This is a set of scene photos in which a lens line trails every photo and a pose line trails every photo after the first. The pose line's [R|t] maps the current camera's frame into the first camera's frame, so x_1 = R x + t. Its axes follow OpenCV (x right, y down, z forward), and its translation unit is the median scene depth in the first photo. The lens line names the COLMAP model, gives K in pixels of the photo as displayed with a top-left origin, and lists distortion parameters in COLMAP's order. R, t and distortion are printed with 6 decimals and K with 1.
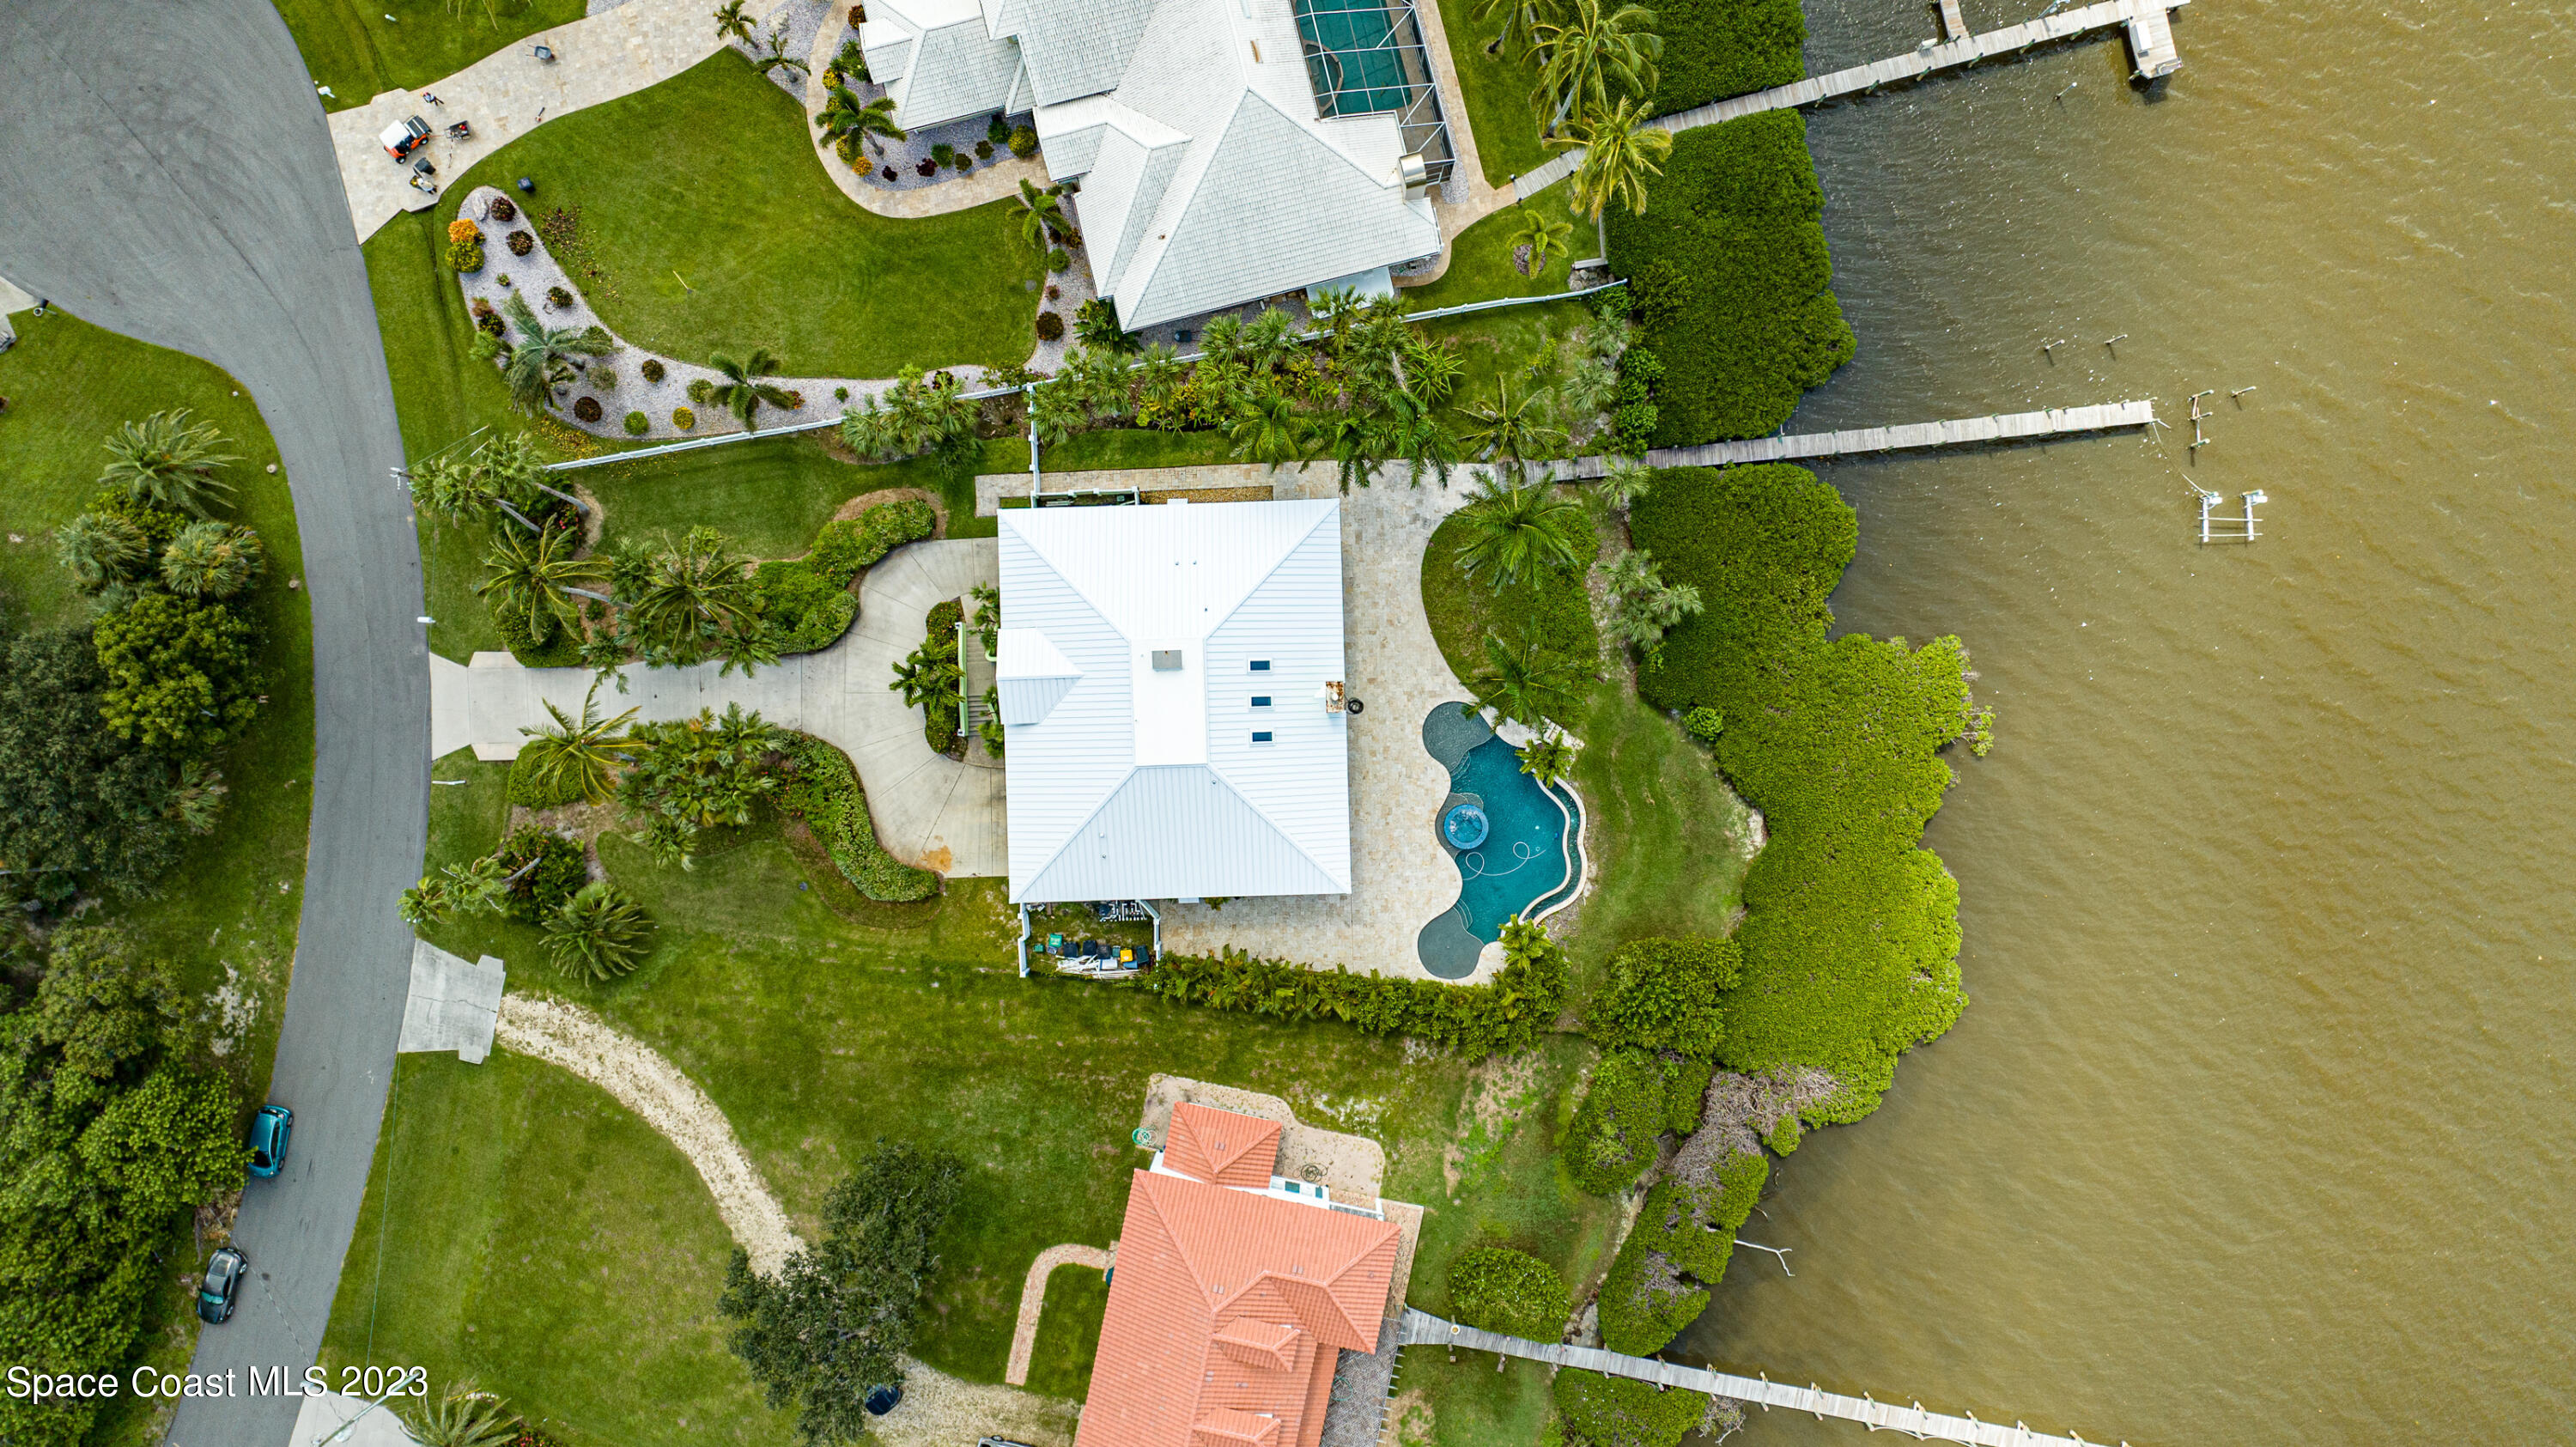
lens RADIAL K [[1814.3, 0, 1301.6], [0, 1814.3, 711.9], [0, 0, 1]] dist [-0.021073, 0.017458]
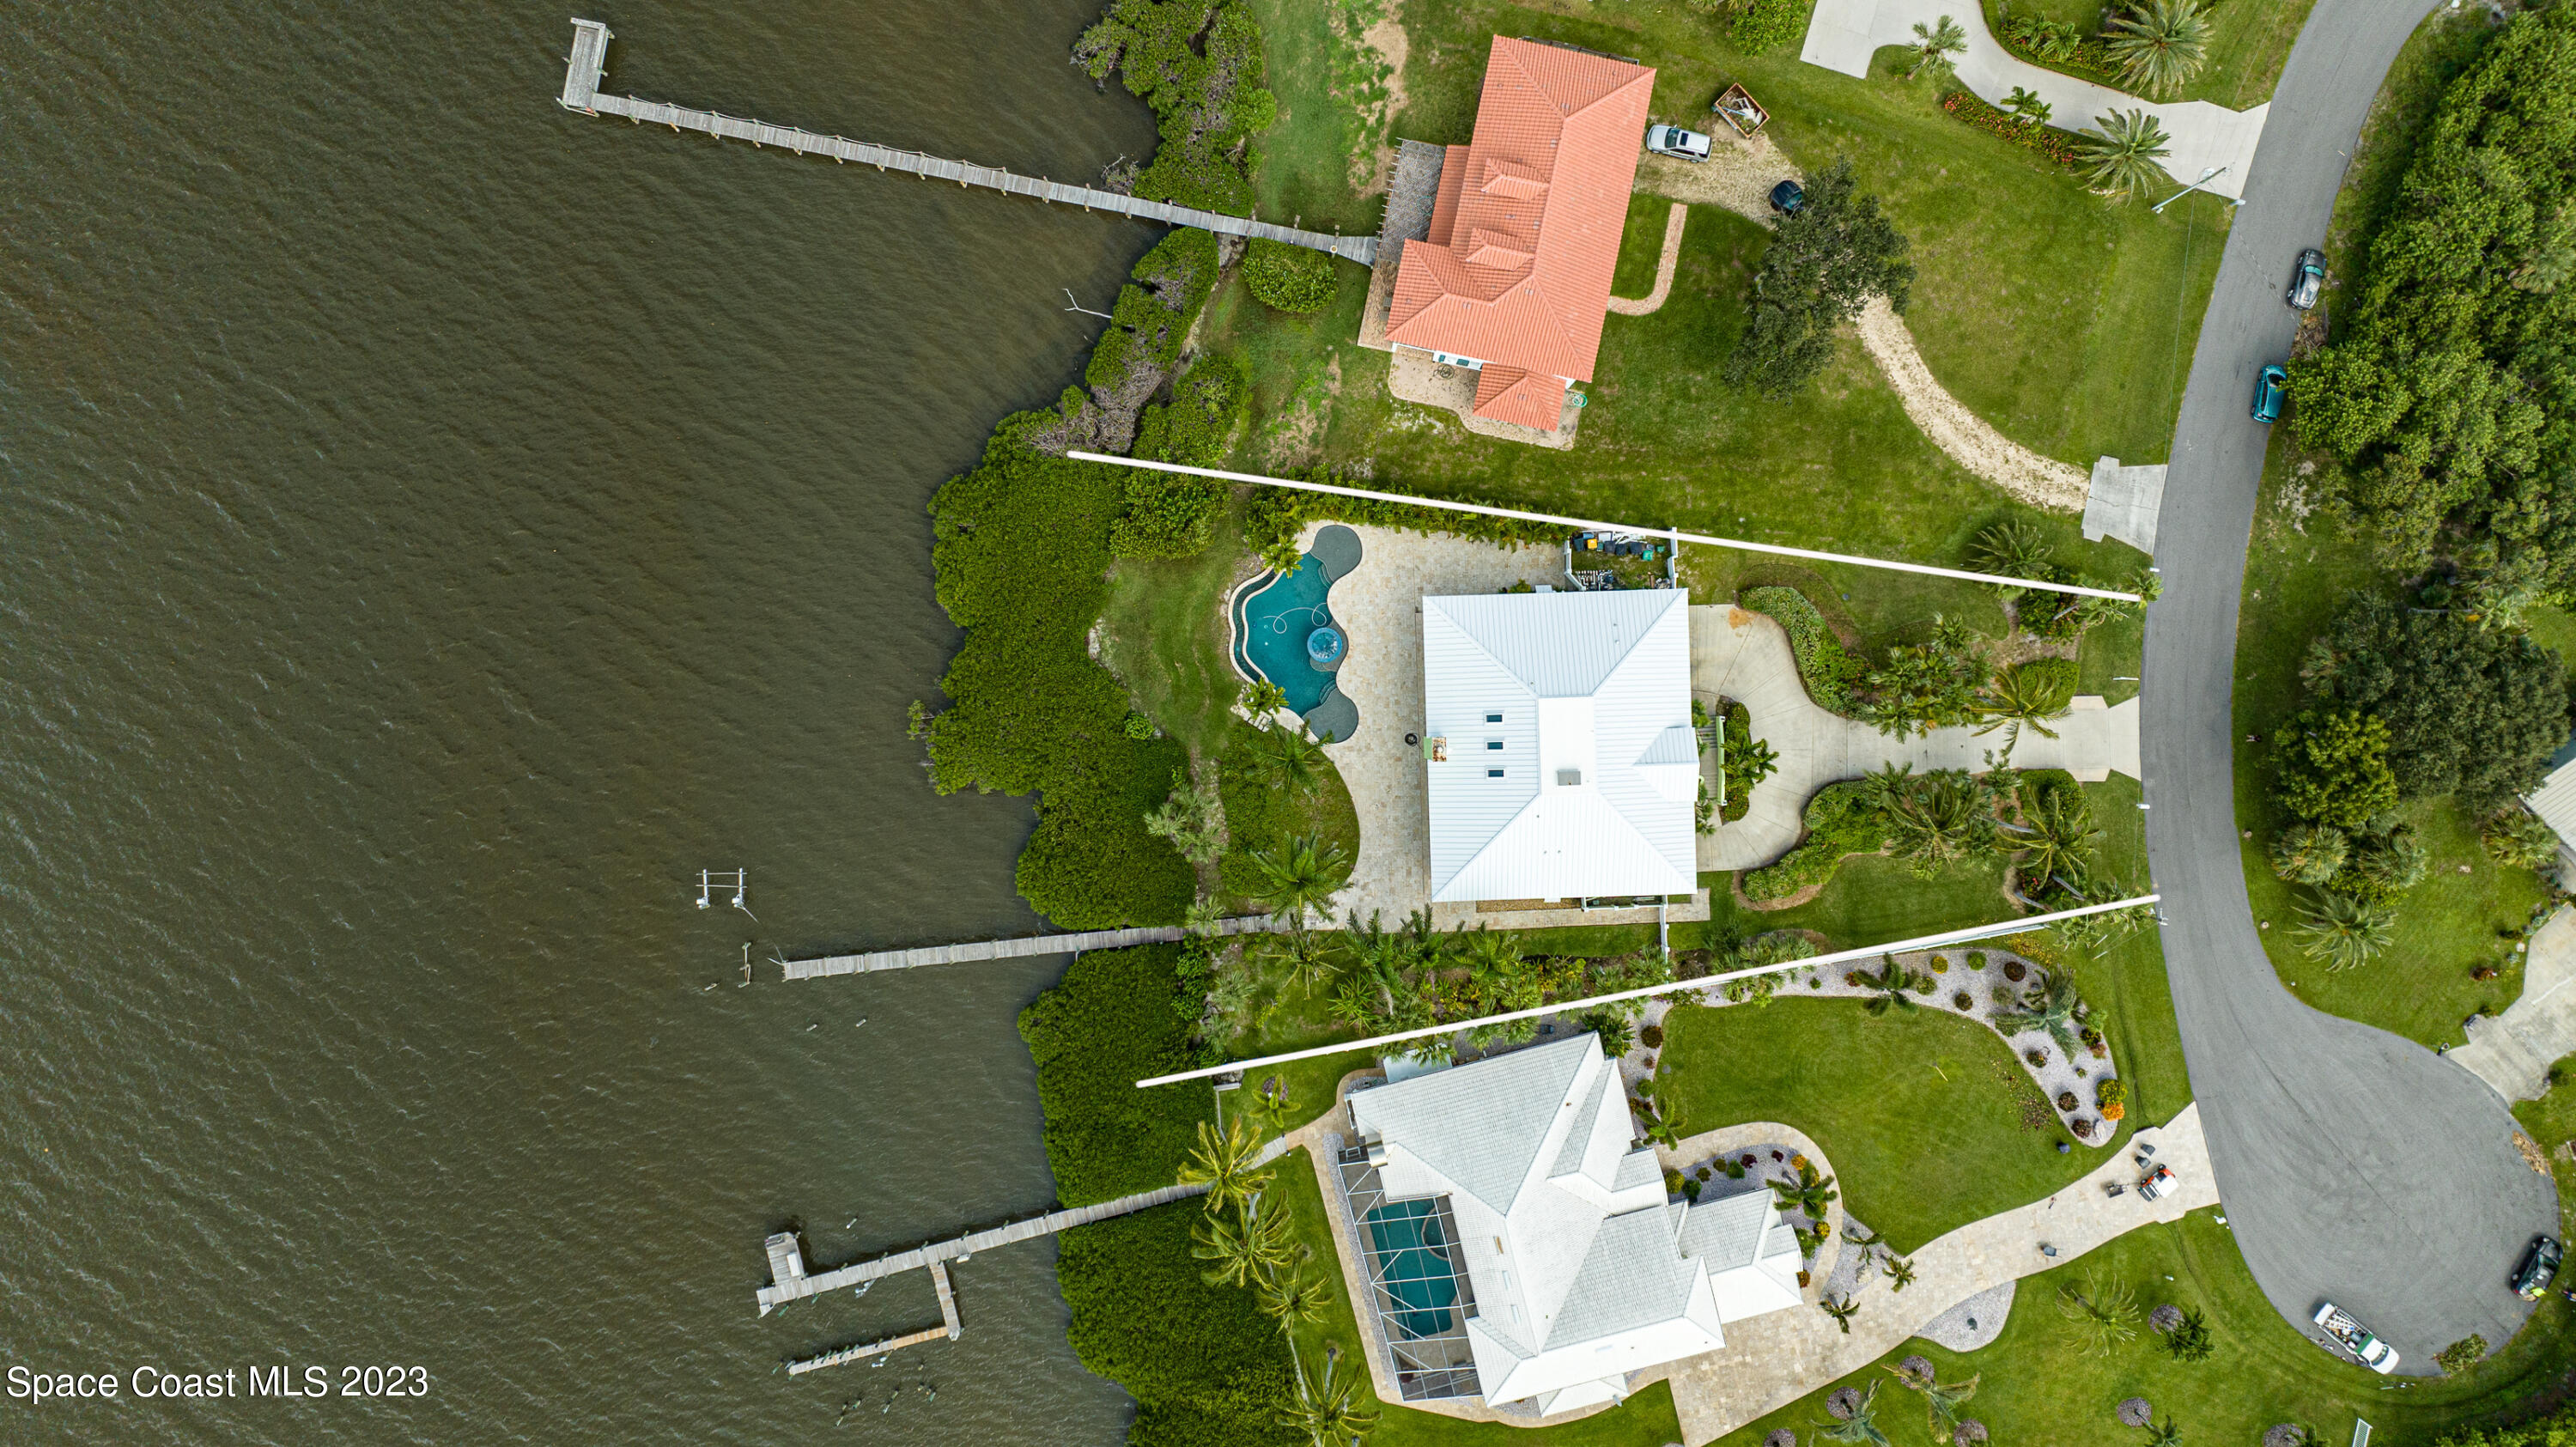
lens RADIAL K [[1814.3, 0, 1299.8], [0, 1814.3, 720.9], [0, 0, 1]] dist [-0.021073, 0.017458]
pose [[-0.999980, 0.001530, 0.006103, 0.100925], [-0.001601, -0.999932, -0.011540, 0.024654], [0.006085, -0.011549, 0.999915, -0.274387]]
